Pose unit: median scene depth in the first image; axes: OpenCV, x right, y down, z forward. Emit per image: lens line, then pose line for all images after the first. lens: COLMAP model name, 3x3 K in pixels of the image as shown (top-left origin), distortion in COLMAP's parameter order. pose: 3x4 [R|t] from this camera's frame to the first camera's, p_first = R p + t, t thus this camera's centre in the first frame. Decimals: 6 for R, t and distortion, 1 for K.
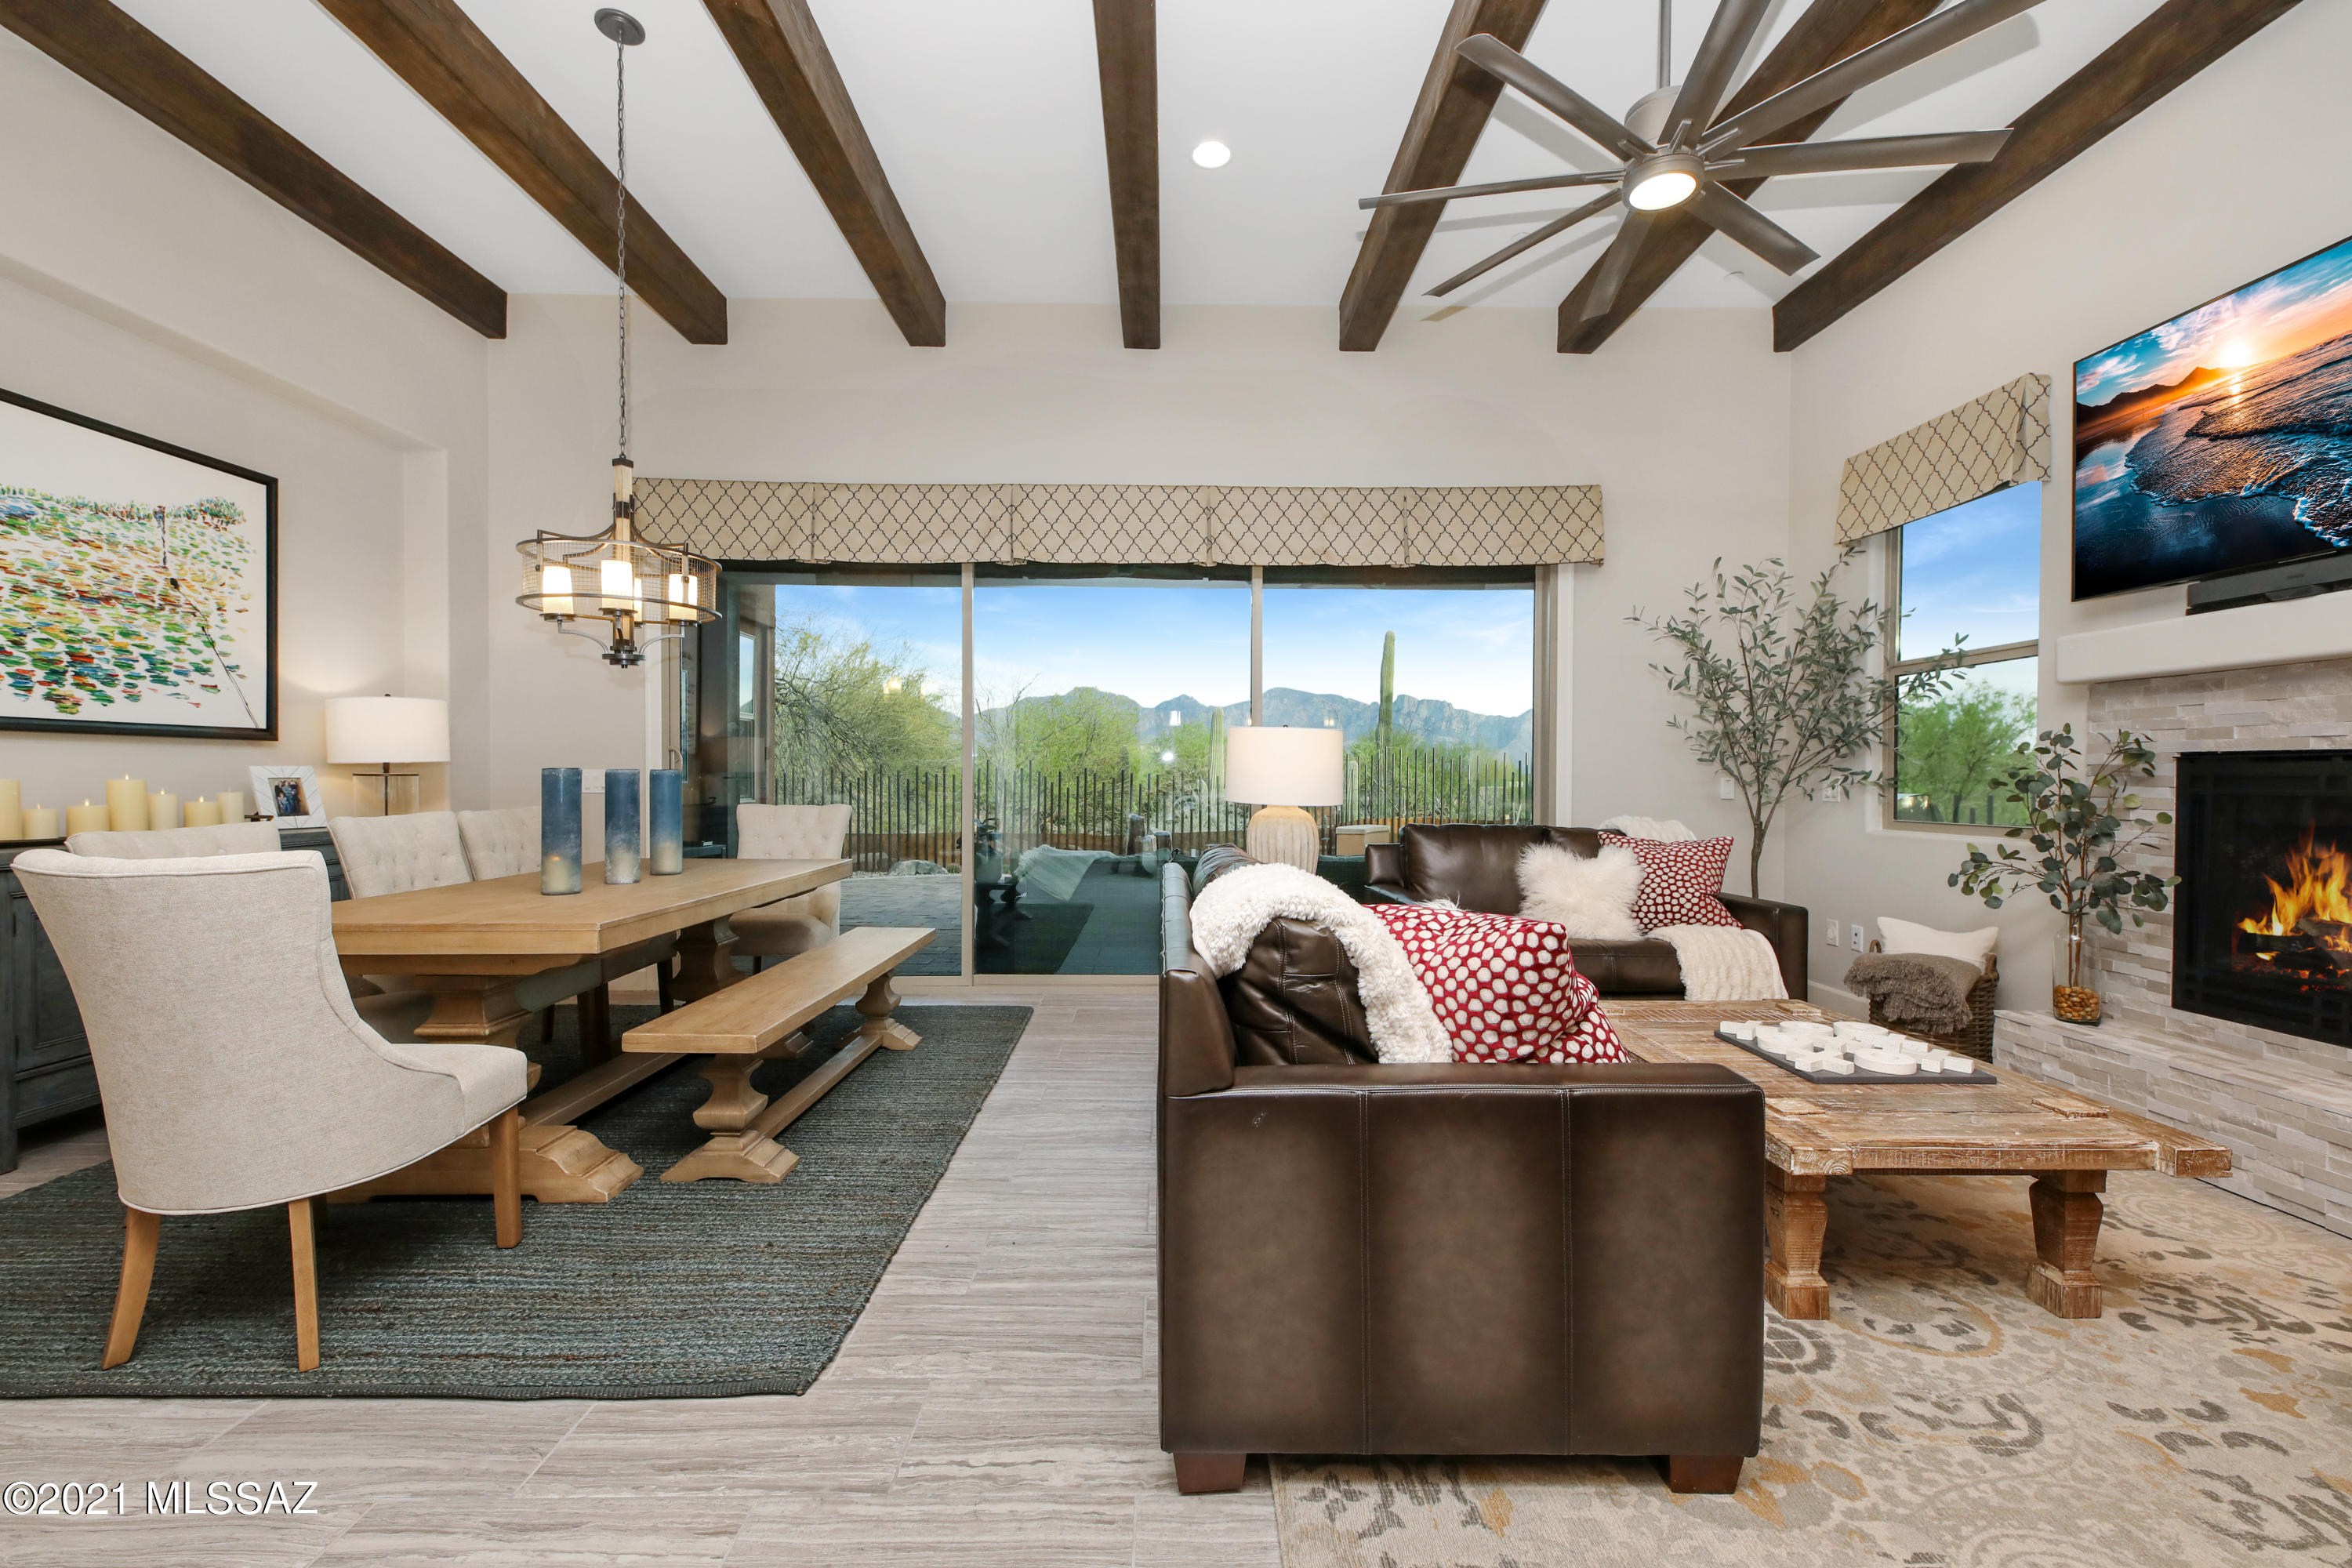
lens RADIAL K [[972.7, 0, 1186.8], [0, 972.7, 798.9], [0, 0, 1]] dist [0.006278, -0.004256]
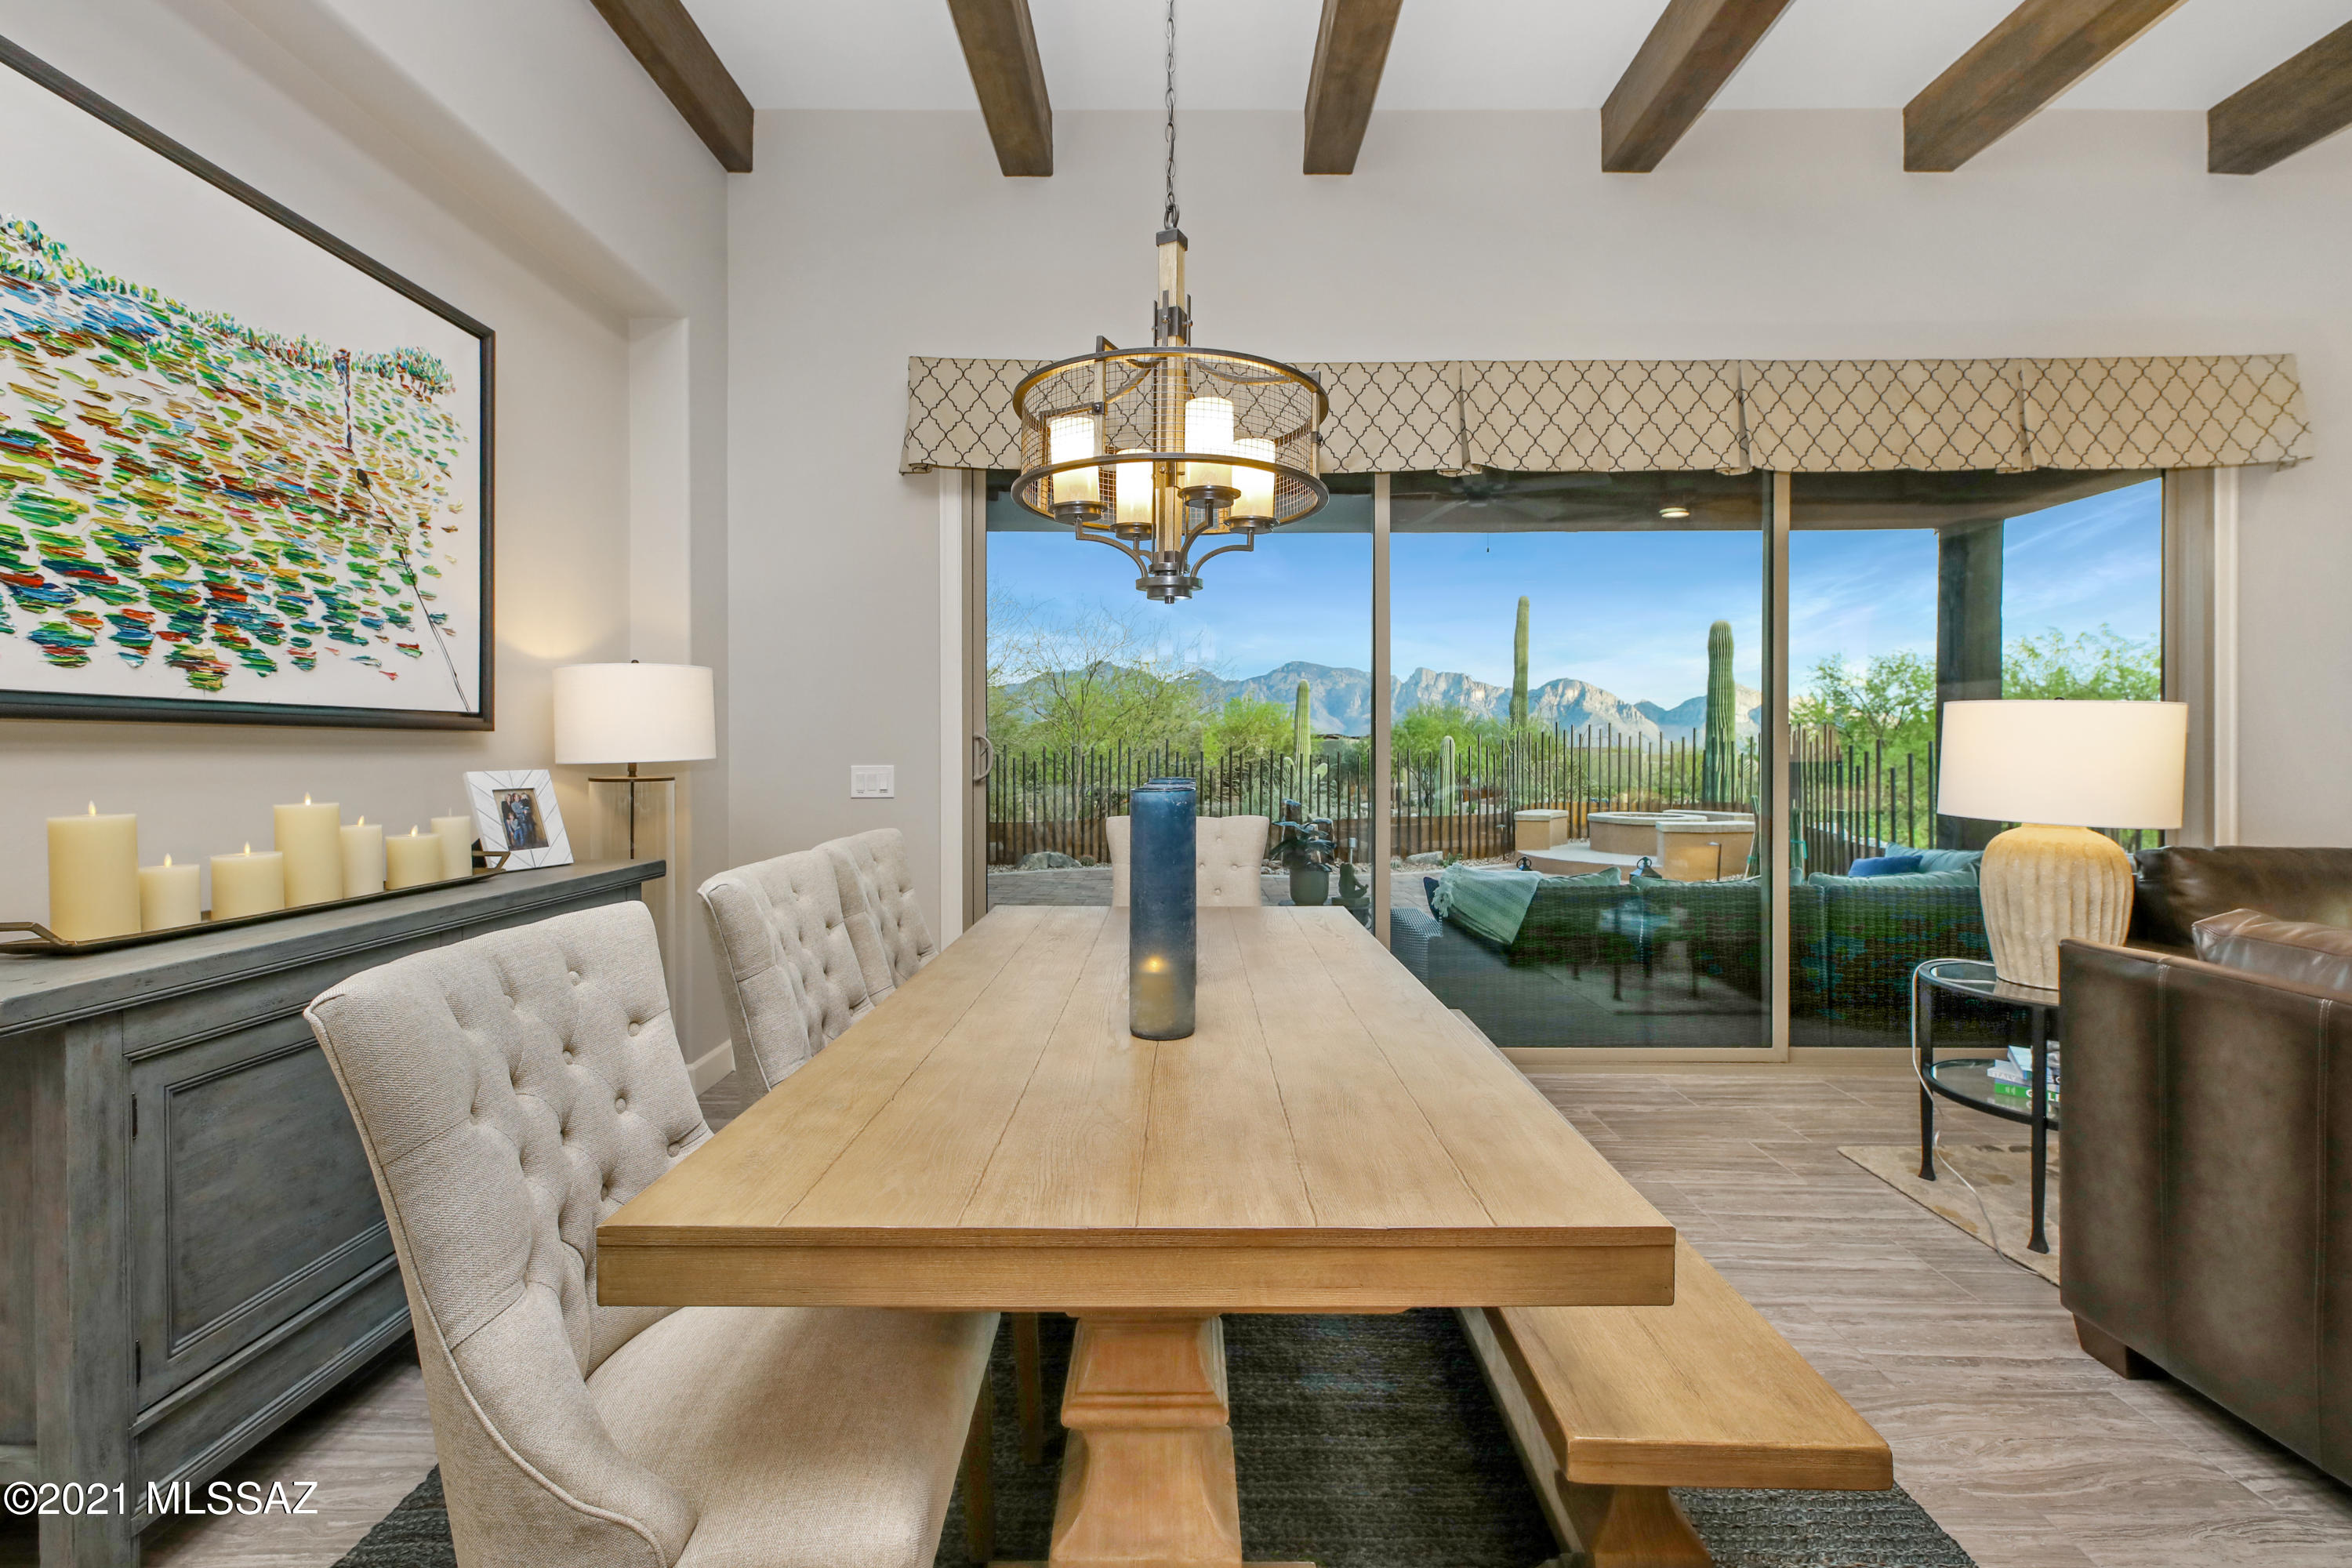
lens RADIAL K [[972.7, 0, 1183.5], [0, 972.7, 765.5], [0, 0, 1]] dist [0.006278, -0.004256]
pose [[0.999765, -0.005068, -0.021100, -0.532599], [0.004881, 0.999949, -0.008886, -0.033370], [0.021144, 0.008781, 0.999738, 0.415612]]
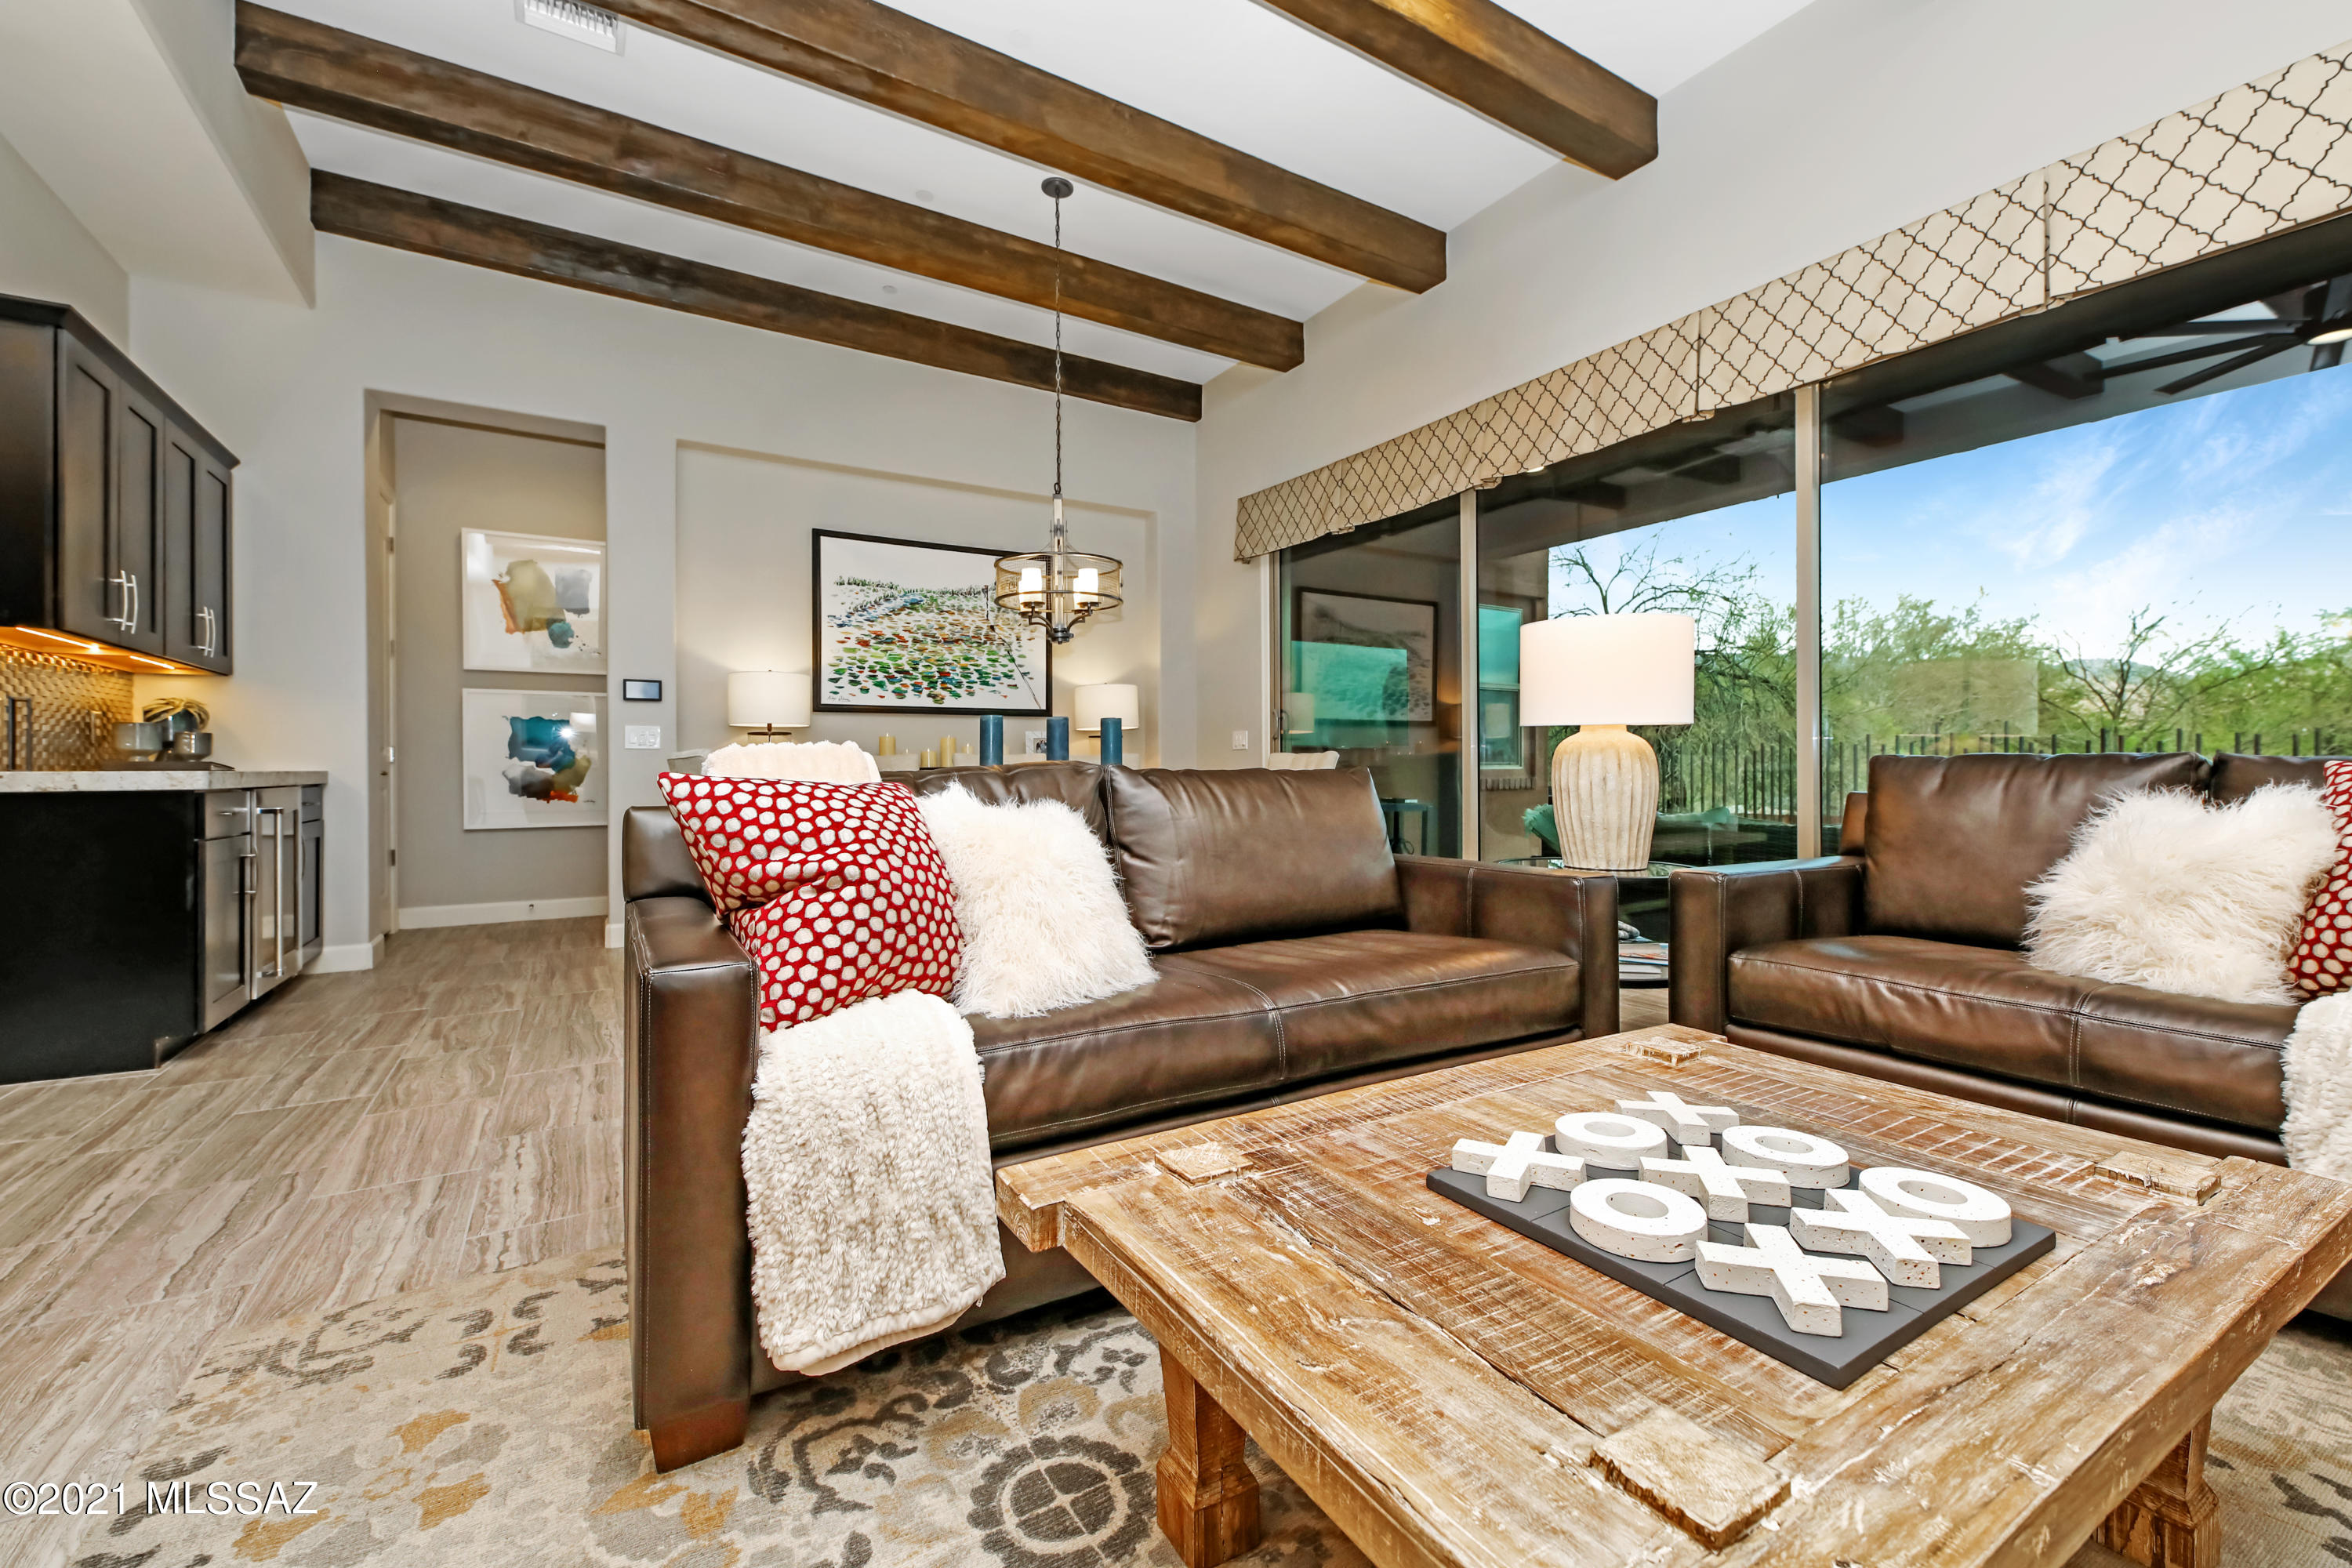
lens RADIAL K [[972.7, 0, 1182.2], [0, 972.7, 769.2], [0, 0, 1]] dist [0.006278, -0.004256]
pose [[0.510871, -0.009497, -0.859605, 0.661603], [-0.010576, 0.999794, -0.017331, 0.061574], [0.859593, 0.017945, 0.510665, 0.424776]]
